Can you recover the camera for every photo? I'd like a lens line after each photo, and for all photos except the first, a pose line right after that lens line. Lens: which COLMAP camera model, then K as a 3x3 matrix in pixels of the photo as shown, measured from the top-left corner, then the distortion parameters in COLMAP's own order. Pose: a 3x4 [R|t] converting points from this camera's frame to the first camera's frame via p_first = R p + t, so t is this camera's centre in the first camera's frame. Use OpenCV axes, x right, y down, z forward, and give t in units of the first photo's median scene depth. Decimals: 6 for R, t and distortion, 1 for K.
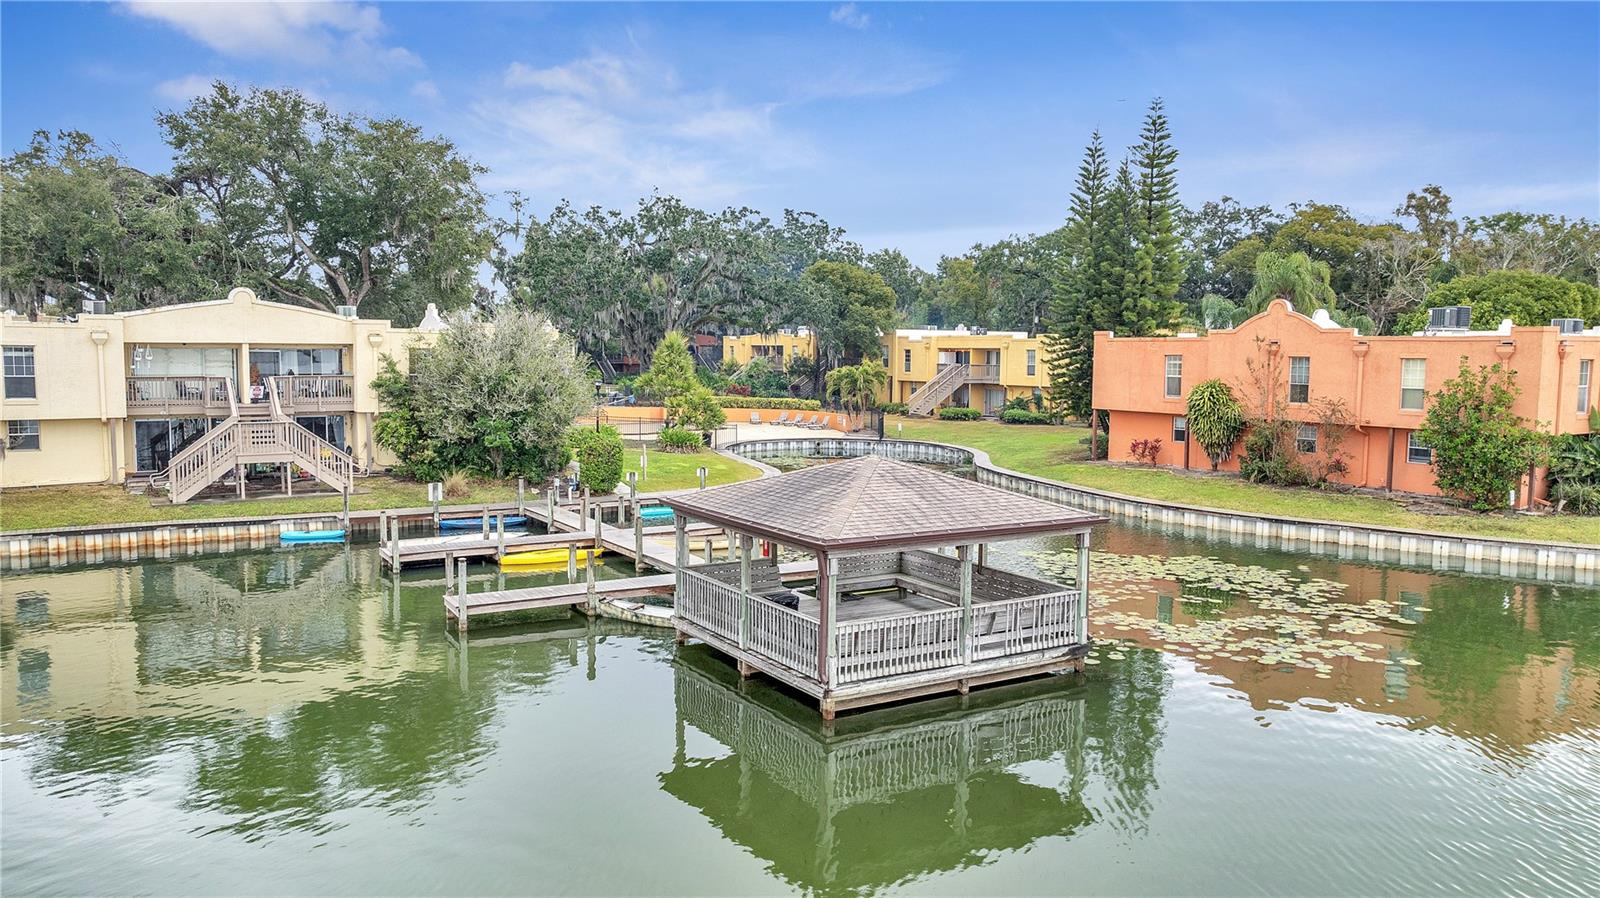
lens RADIAL K [[1116.4, 0, 800.0], [0, 1116.4, 449.0], [0, 0, 1]] dist [-0.013421, -0.002784]
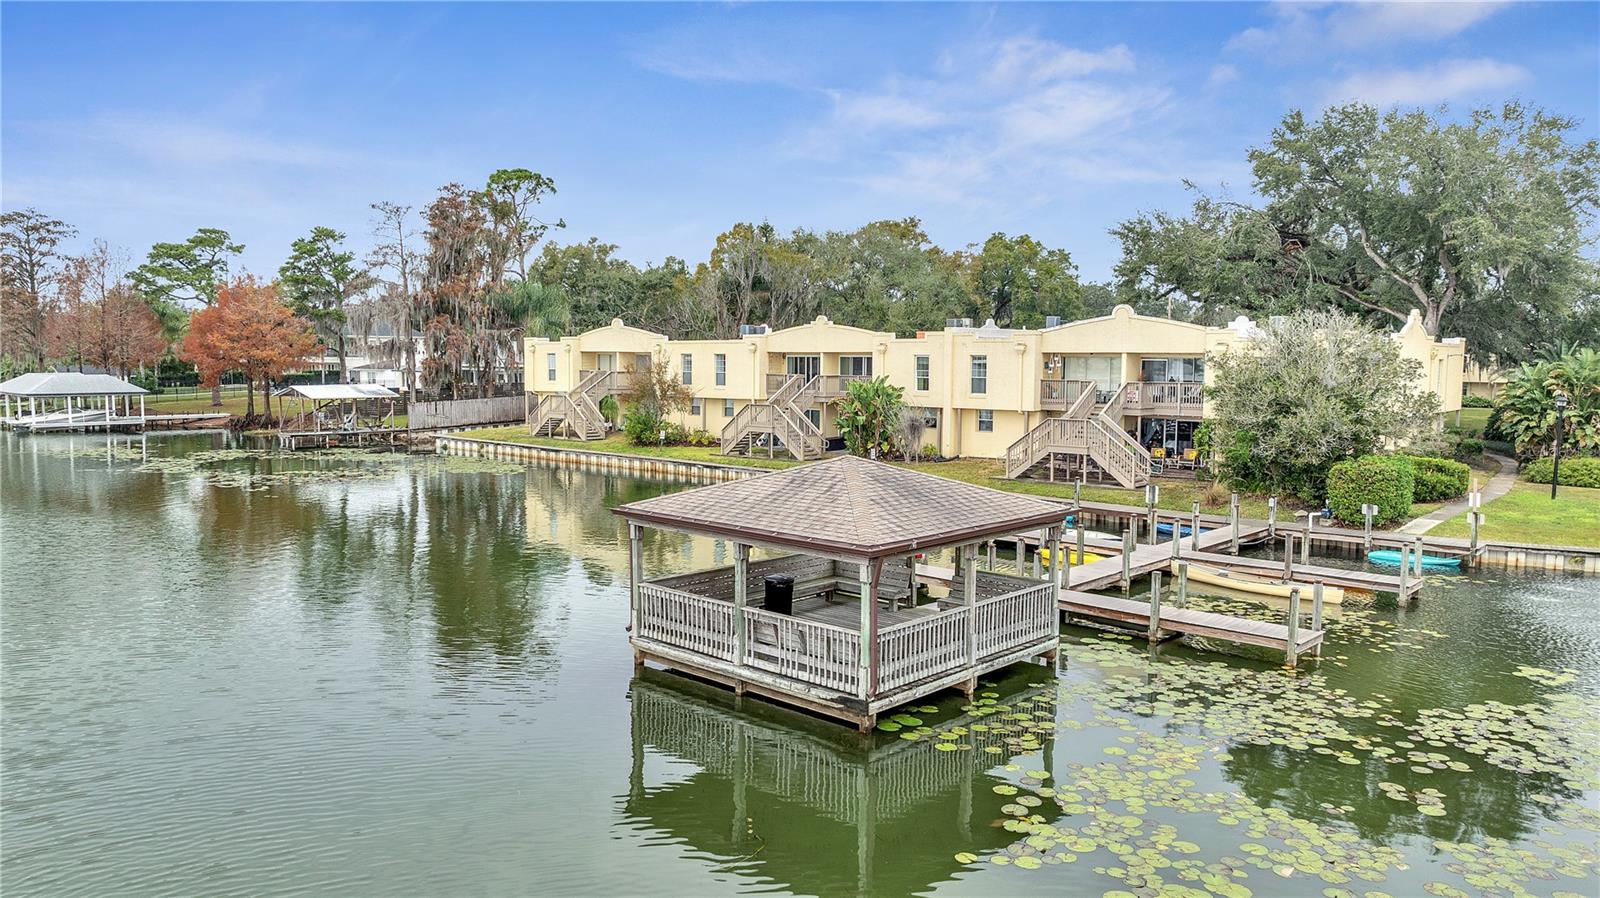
lens RADIAL K [[1116.4, 0, 800.0], [0, 1116.4, 449.0], [0, 0, 1]] dist [-0.013421, -0.002784]
pose [[0.262607, 0.070569, -0.962319, 1.034774], [-0.083108, 0.995270, 0.050306, -0.049690], [0.961317, 0.066766, 0.267230, 0.723061]]
